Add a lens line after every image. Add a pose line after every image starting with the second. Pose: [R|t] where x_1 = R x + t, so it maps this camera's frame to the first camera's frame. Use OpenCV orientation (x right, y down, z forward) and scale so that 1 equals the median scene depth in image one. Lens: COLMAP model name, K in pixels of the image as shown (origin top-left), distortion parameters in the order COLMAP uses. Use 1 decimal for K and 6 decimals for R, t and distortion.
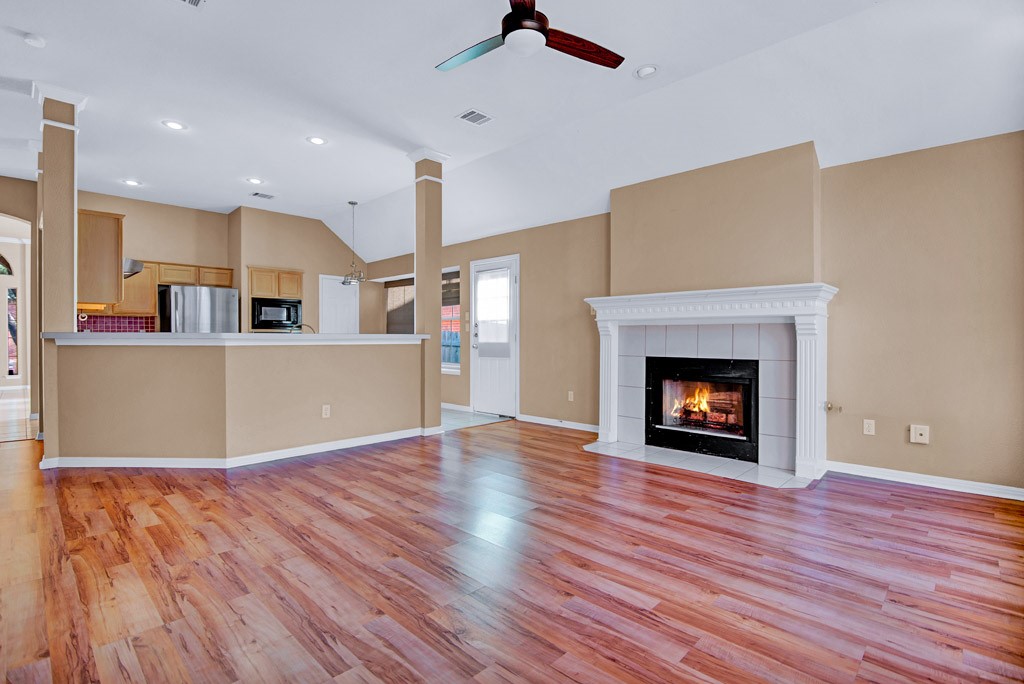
lens RADIAL K [[484.0, 0, 506.0], [0, 484.0, 347.2], [0, 0, 1]] dist [-0.012573, 0.000364]
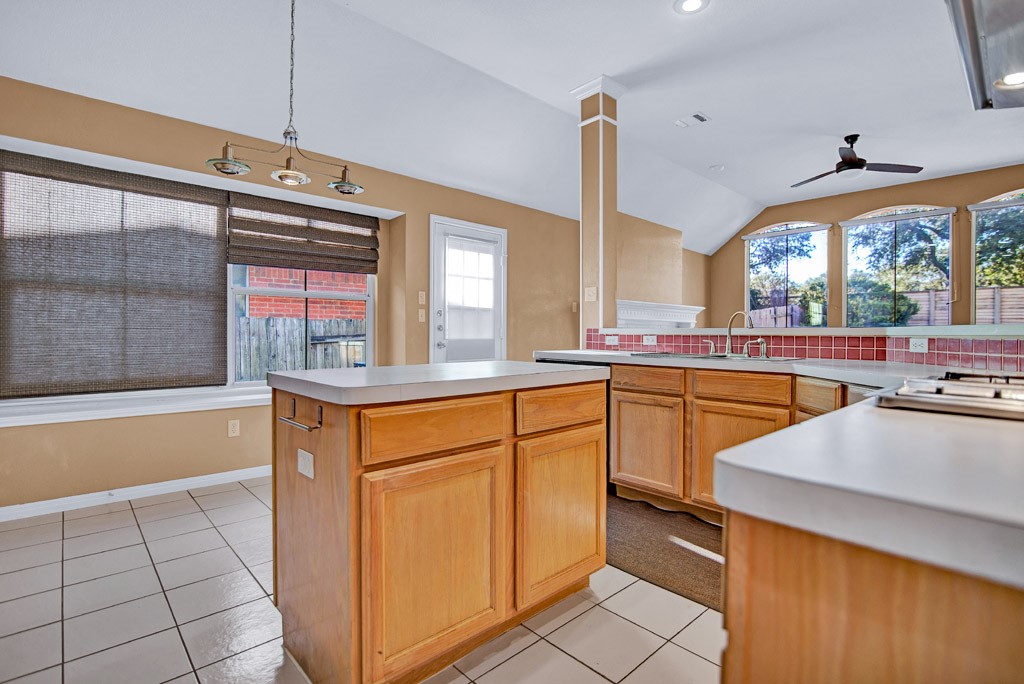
lens RADIAL K [[484.0, 0, 506.0], [0, 484.0, 347.2], [0, 0, 1]] dist [-0.012573, 0.000364]
pose [[0.058191, -0.025956, 0.997968, -0.718515], [0.009689, 0.999630, 0.025434, -0.014998], [-0.998258, 0.008189, 0.058421, 0.870880]]
